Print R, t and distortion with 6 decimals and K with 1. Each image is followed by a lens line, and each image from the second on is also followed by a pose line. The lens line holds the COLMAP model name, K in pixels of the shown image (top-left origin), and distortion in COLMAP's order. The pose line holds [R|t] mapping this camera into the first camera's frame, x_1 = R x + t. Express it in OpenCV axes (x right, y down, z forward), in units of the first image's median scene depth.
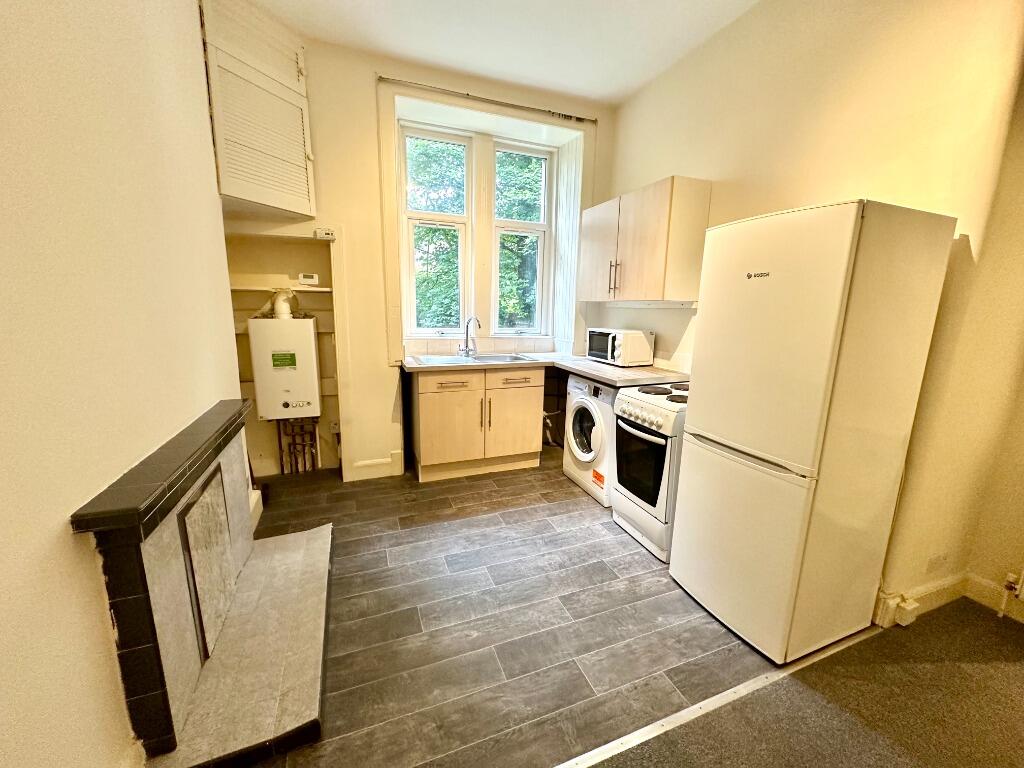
lens RADIAL K [[407.0, 0, 511.2], [0, 407.0, 382.4], [0, 0, 1]] dist [-0.001347, 0.000437]
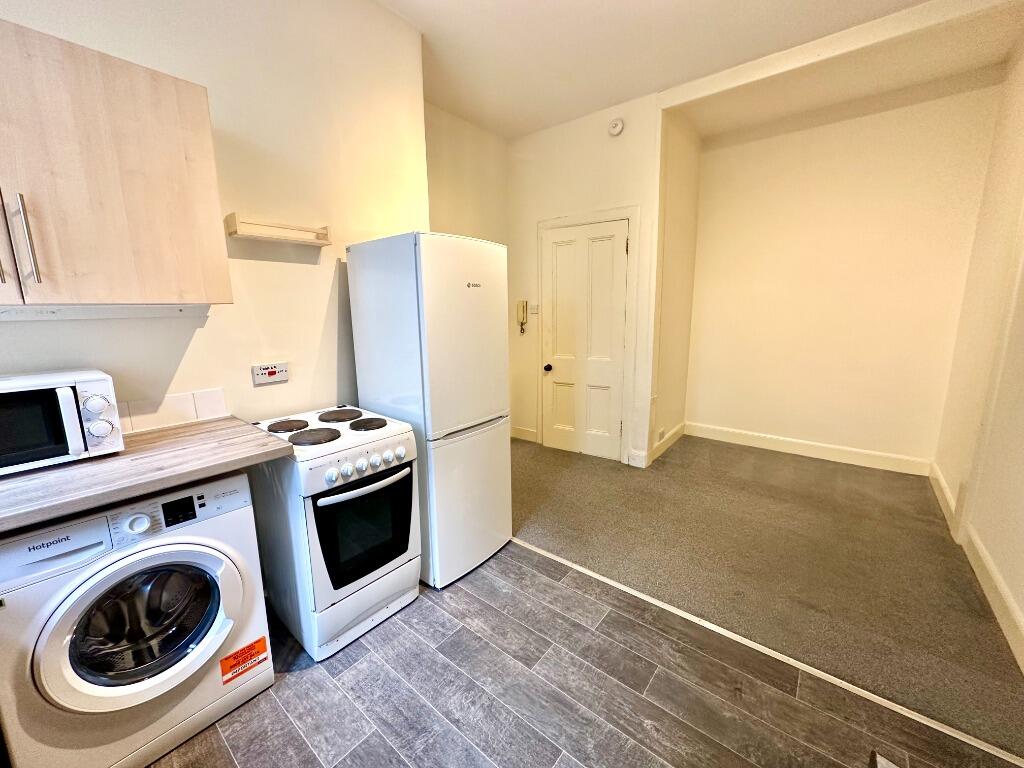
lens RADIAL K [[407.0, 0, 511.2], [0, 407.0, 382.4], [0, 0, 1]] dist [-0.001347, 0.000437]
pose [[-0.496513, -0.166778, 0.851857, -0.314019], [0.164971, 0.945352, 0.281238, -0.169835], [-0.852209, 0.280169, -0.441866, 0.832868]]
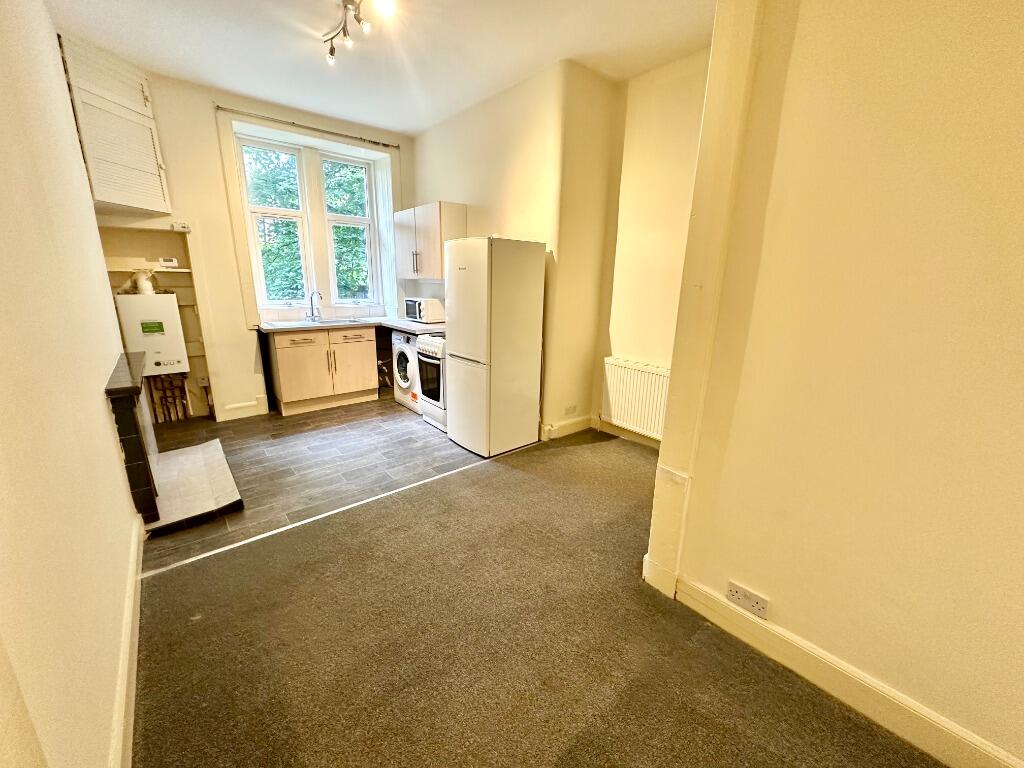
lens RADIAL K [[407.0, 0, 511.2], [0, 407.0, 382.4], [0, 0, 1]] dist [-0.001347, 0.000437]
pose [[0.947062, -0.081806, 0.310454, 0.087580], [0.060750, 0.995185, 0.076913, 0.085018], [-0.315251, -0.053981, 0.947472, -0.550519]]
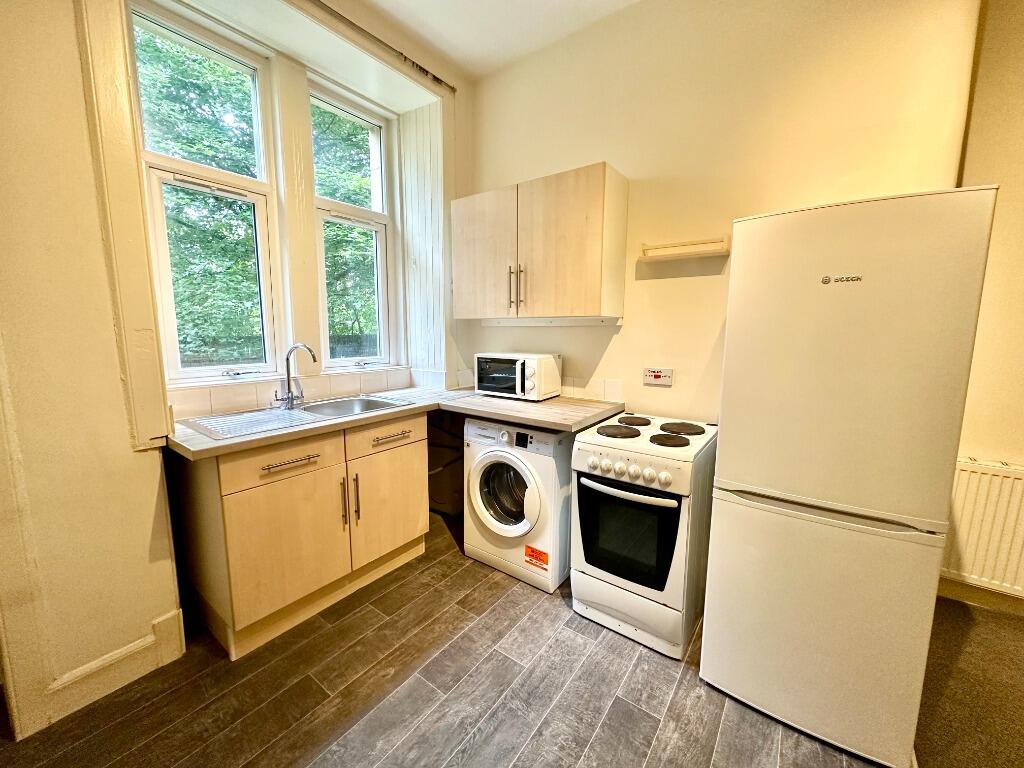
lens RADIAL K [[407.0, 0, 511.2], [0, 407.0, 382.4], [0, 0, 1]] dist [-0.001347, 0.000437]
pose [[0.844634, -0.085599, 0.528457, -0.182874], [0.111474, 0.993618, -0.017223, -0.068514], [-0.523610, 0.073456, 0.848786, 0.371599]]
